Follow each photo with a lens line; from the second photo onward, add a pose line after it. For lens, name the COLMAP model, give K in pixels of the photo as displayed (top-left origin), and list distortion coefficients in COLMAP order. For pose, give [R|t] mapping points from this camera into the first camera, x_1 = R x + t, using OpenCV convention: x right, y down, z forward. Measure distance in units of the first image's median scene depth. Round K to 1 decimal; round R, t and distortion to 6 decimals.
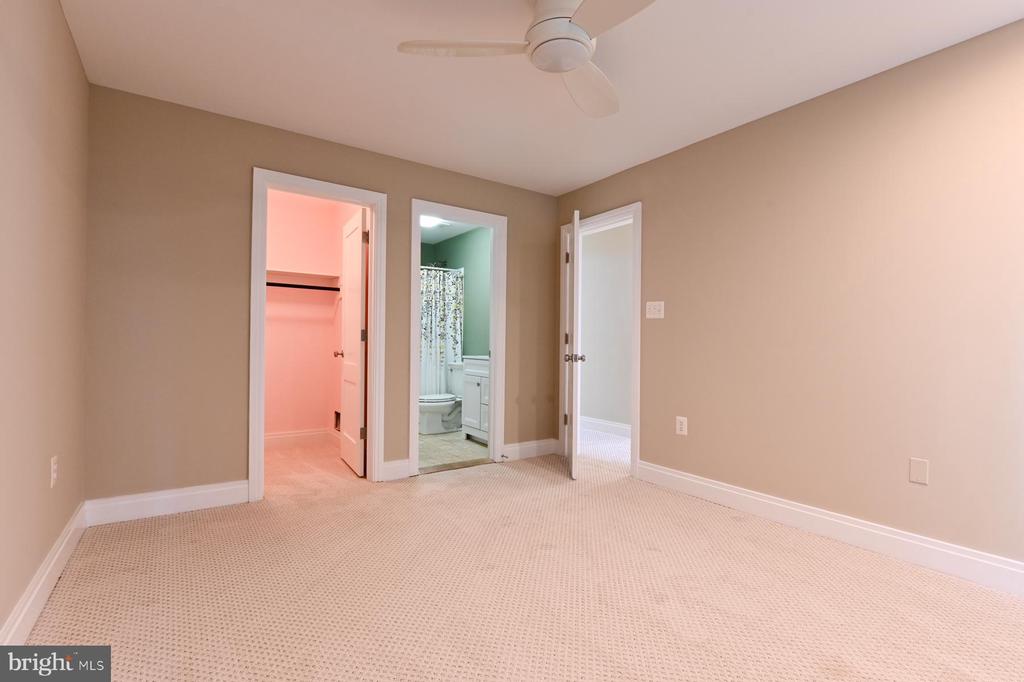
lens RADIAL K [[450.0, 0, 512.0], [0, 450.0, 340.2], [0, 0, 1]] dist [0.000627, 0.000030]
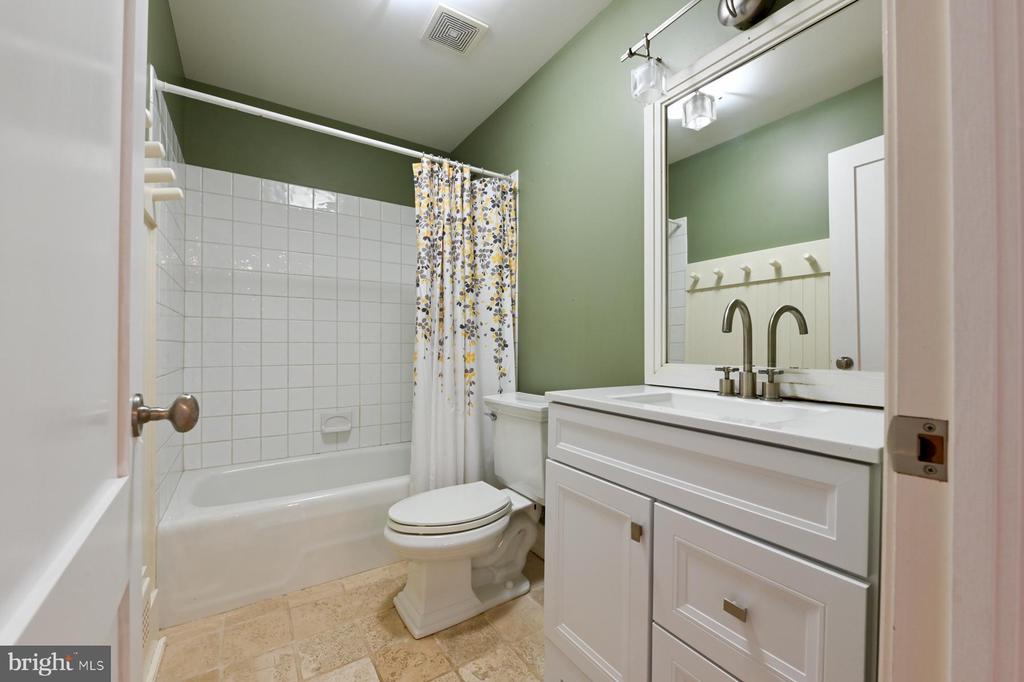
lens RADIAL K [[402.5, 0, 513.4], [0, 402.5, 342.4], [0, 0, 1]] dist [-0.000982, -0.000037]
pose [[0.999493, -0.006938, -0.031075, -0.104464], [0.006854, 0.999973, -0.002795, 0.003505], [0.031094, 0.002580, 0.999513, 0.639731]]
